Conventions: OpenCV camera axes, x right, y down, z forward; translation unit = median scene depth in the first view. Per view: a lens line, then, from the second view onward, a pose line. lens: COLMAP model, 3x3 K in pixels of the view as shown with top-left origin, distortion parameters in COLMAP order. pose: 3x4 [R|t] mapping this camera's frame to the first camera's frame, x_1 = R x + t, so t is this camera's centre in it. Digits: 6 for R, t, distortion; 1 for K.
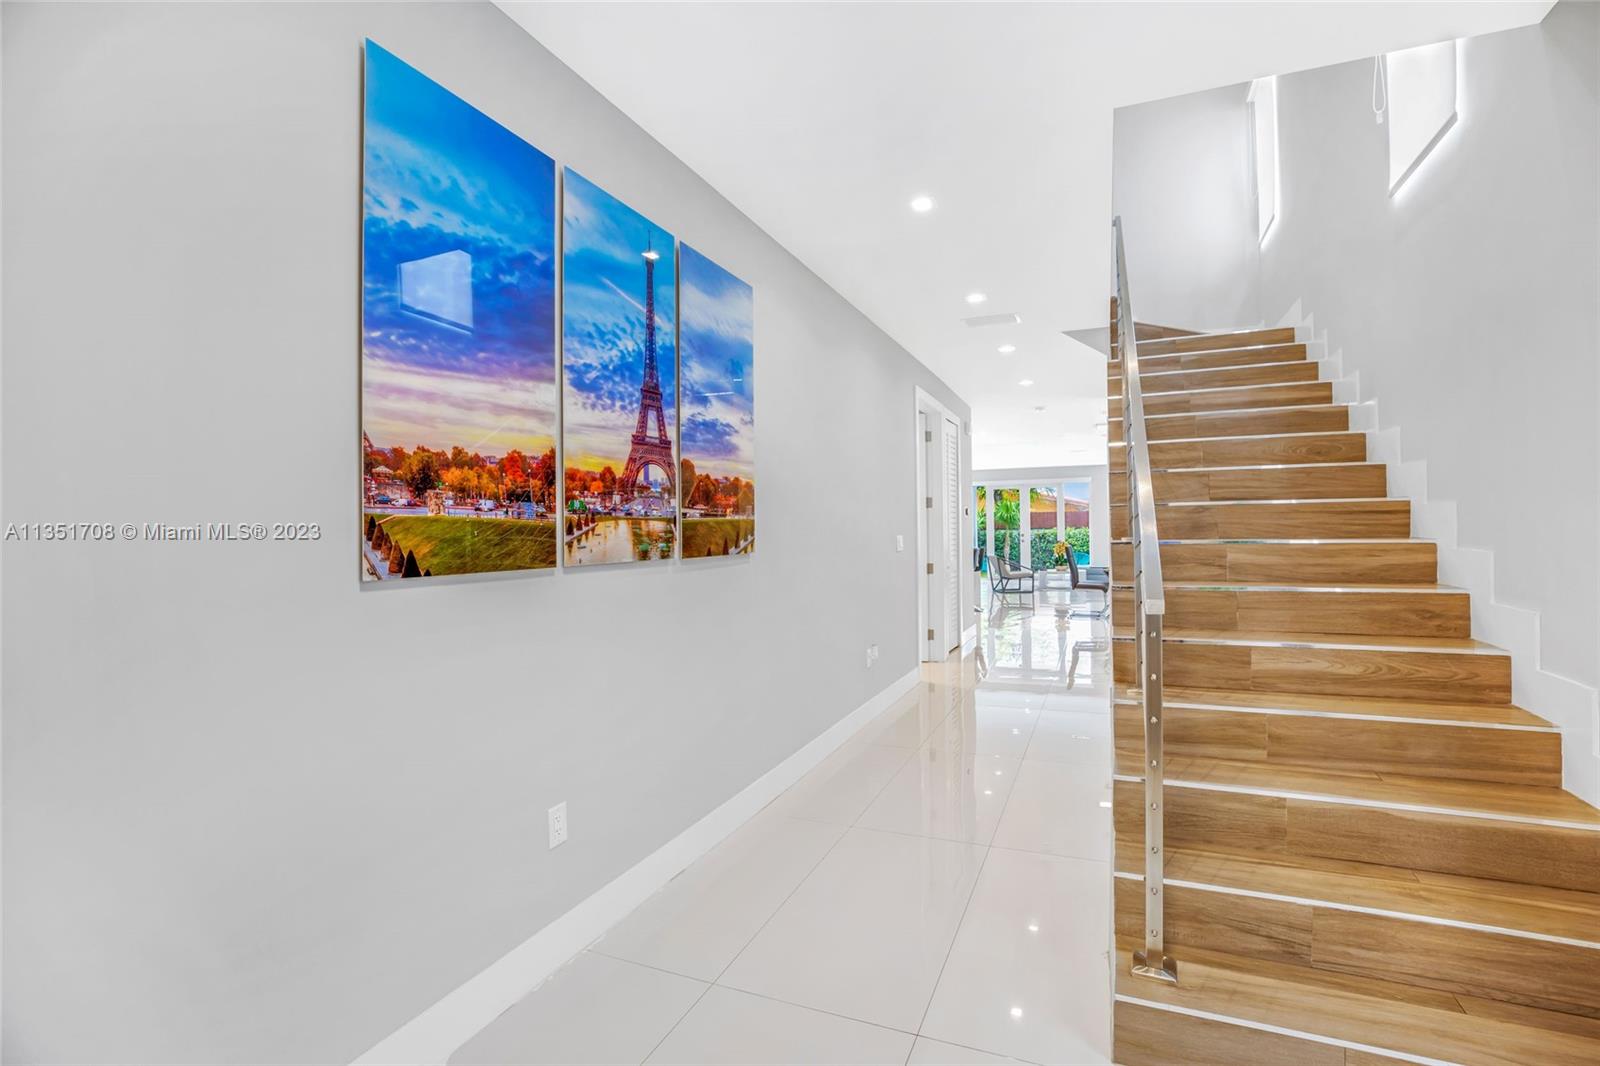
lens RADIAL K [[742.8, 0, 800.0], [0, 742.8, 532.7], [0, 0, 1]] dist [-0.039947, 0.008306]
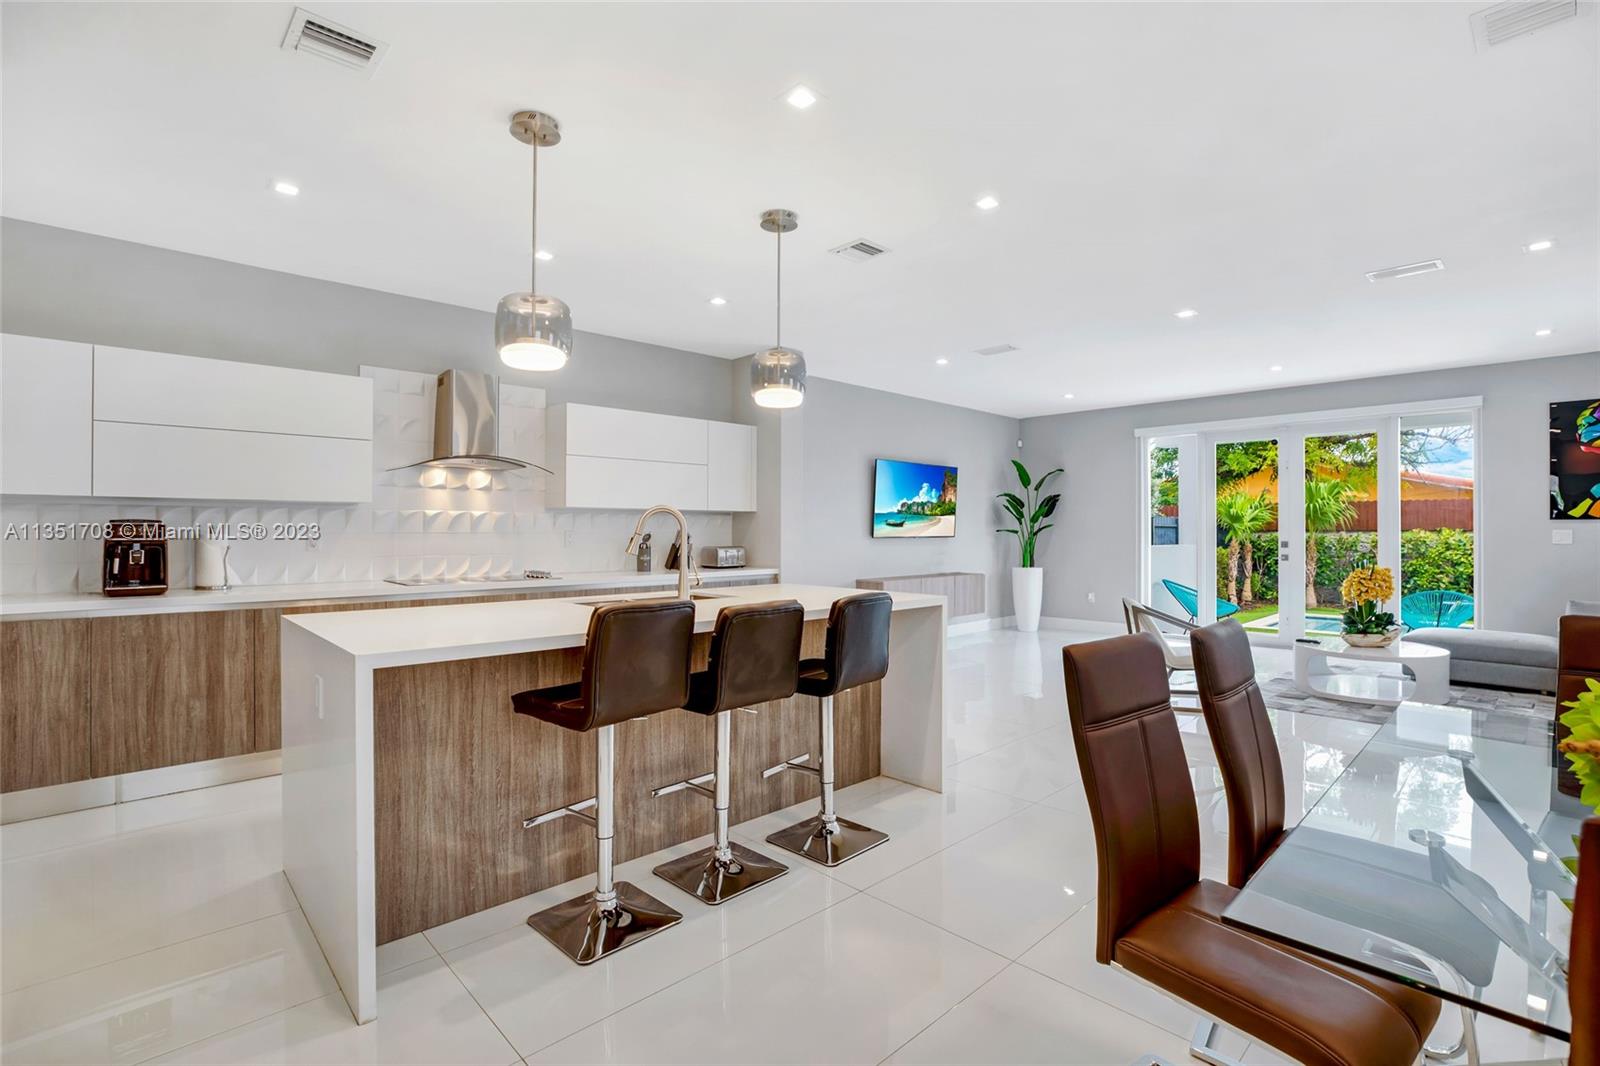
lens RADIAL K [[742.8, 0, 809.3], [0, 742.8, 530.7], [0, 0, 1]] dist [-0.039947, 0.008306]
pose [[0.918947, 0.009669, -0.394262, 0.197582], [-0.010519, 0.999945, 0.000007, -0.001540], [0.394241, 0.004141, 0.918998, 0.455444]]
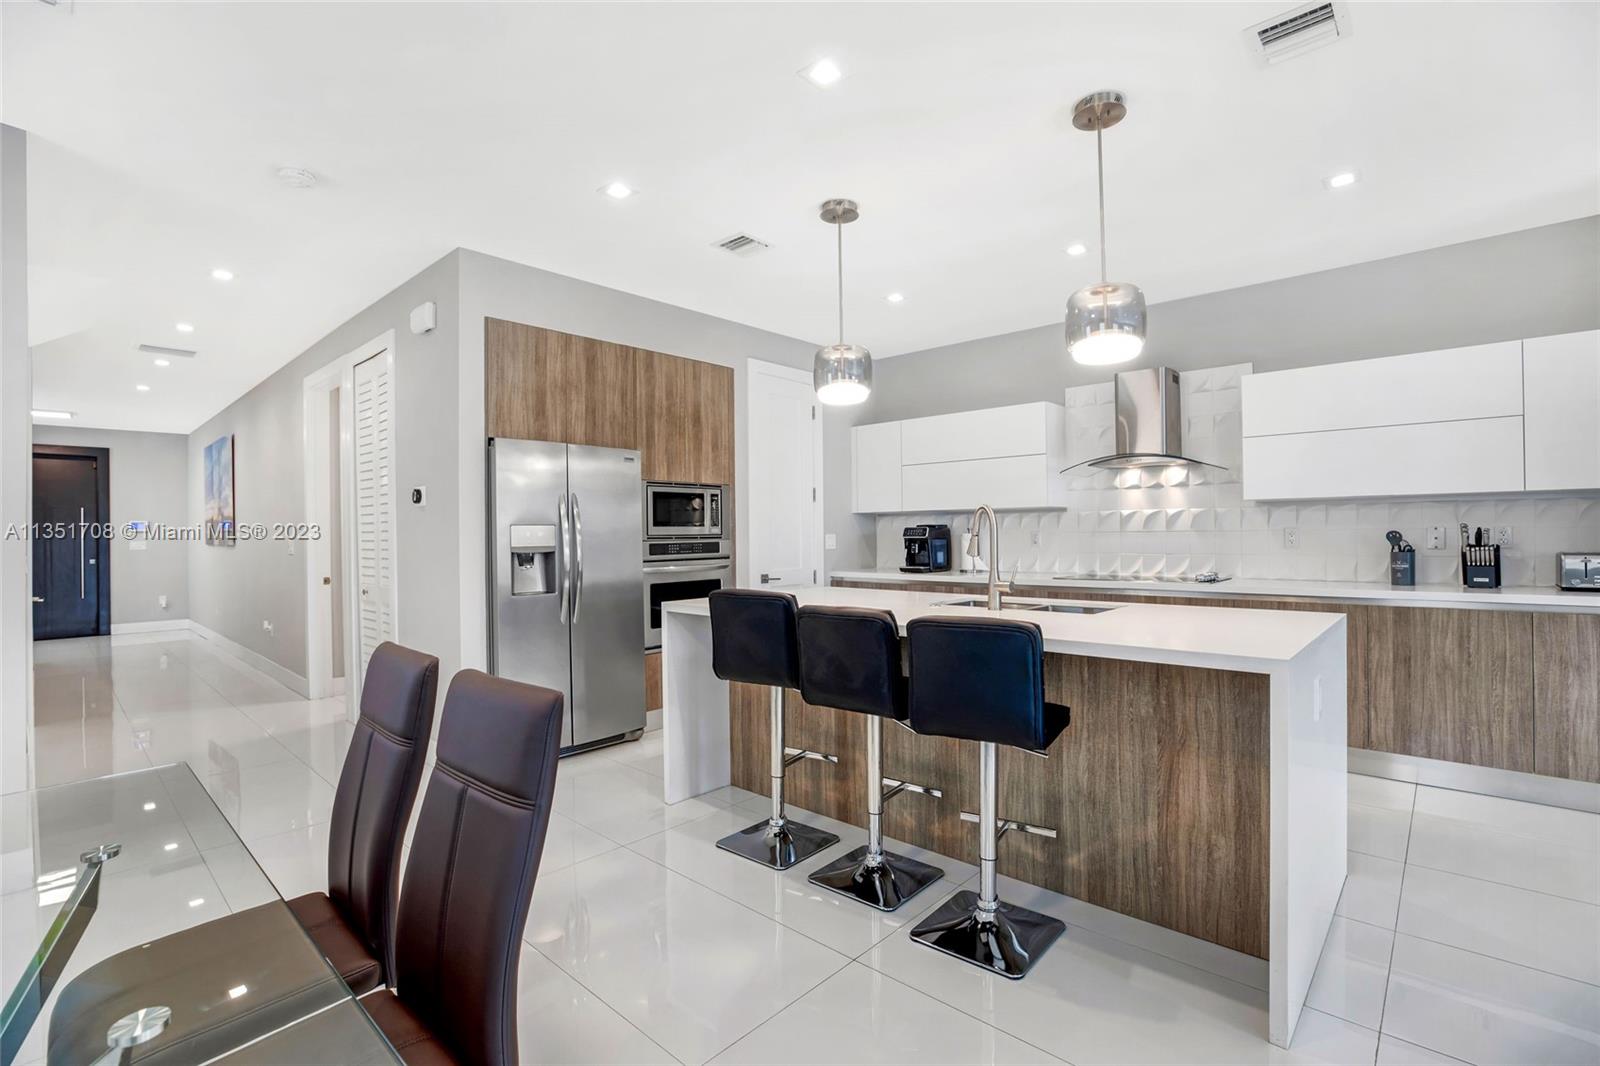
lens RADIAL K [[742.8, 0, 810.3], [0, 742.8, 528.9], [0, 0, 1]] dist [-0.039947, 0.008306]
pose [[-0.339195, 0.007894, -0.940683, 0.264327], [0.012653, 0.999913, 0.003829, -0.002804], [0.940631, -0.010604, -0.339265, 0.619764]]
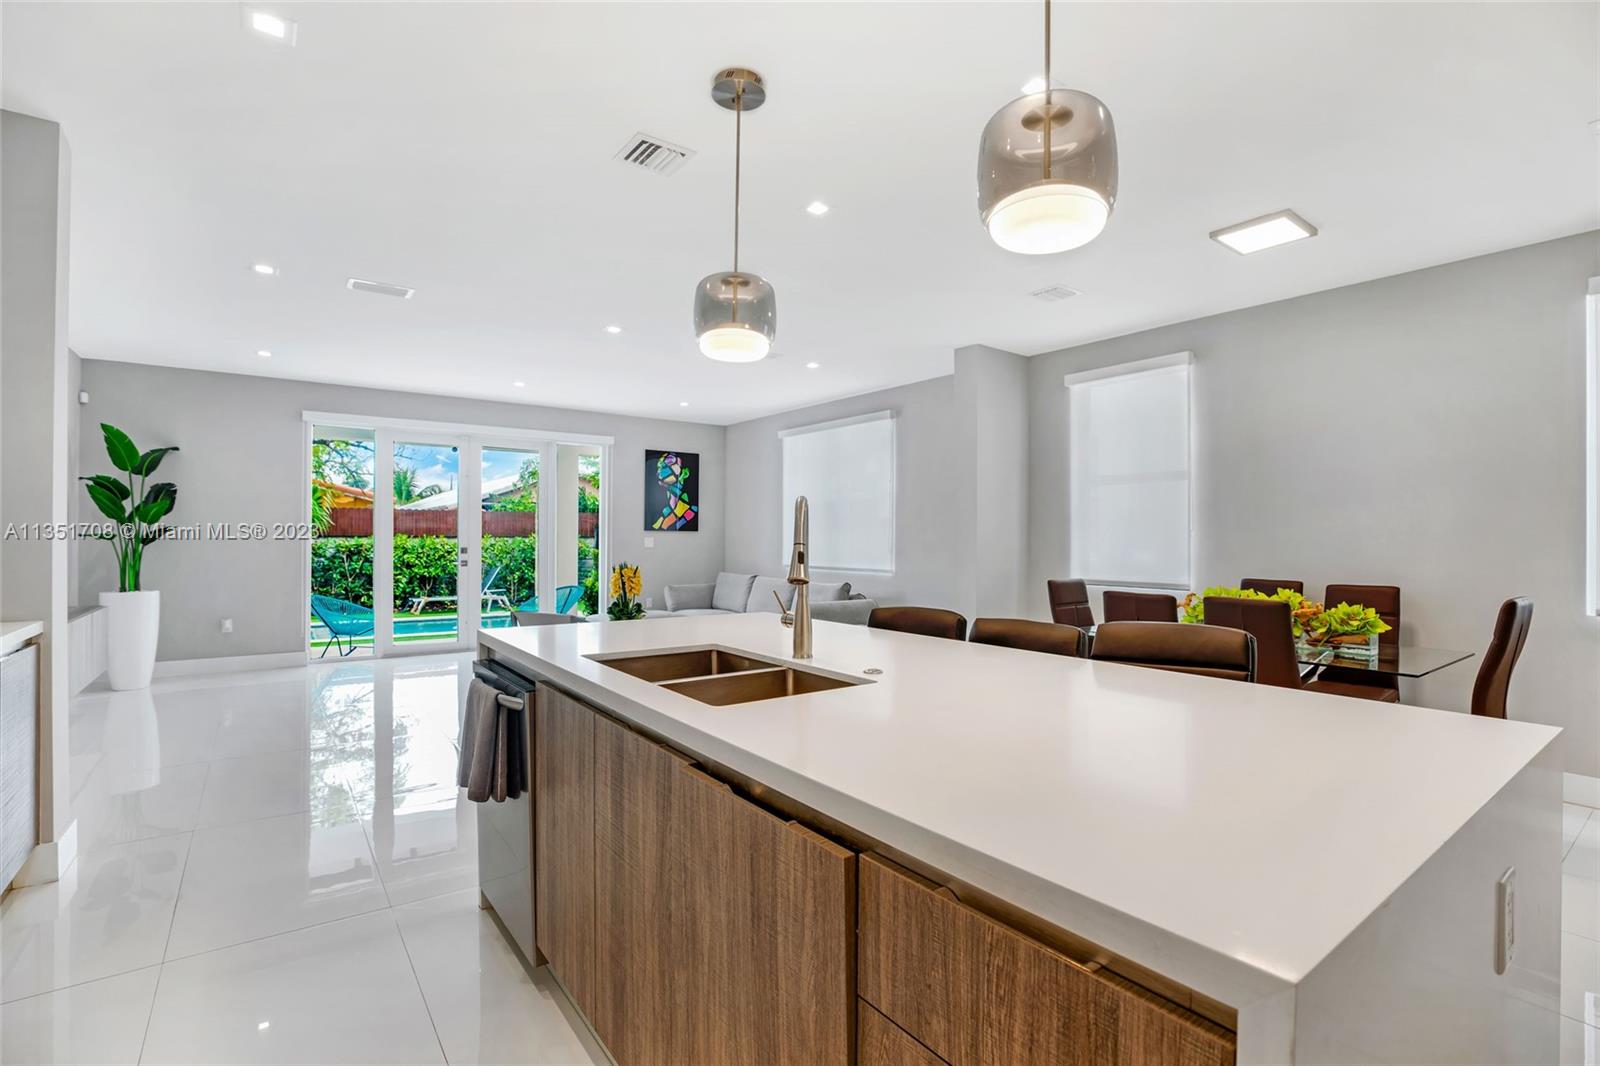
lens RADIAL K [[742.8, 0, 810.0], [0, 742.8, 532.5], [0, 0, 1]] dist [-0.039947, 0.008306]
pose [[0.494135, 0.019518, 0.869166, 0.012905], [-0.006219, 0.999802, -0.018916, -0.000224], [-0.869363, 0.003941, 0.494159, 0.551442]]
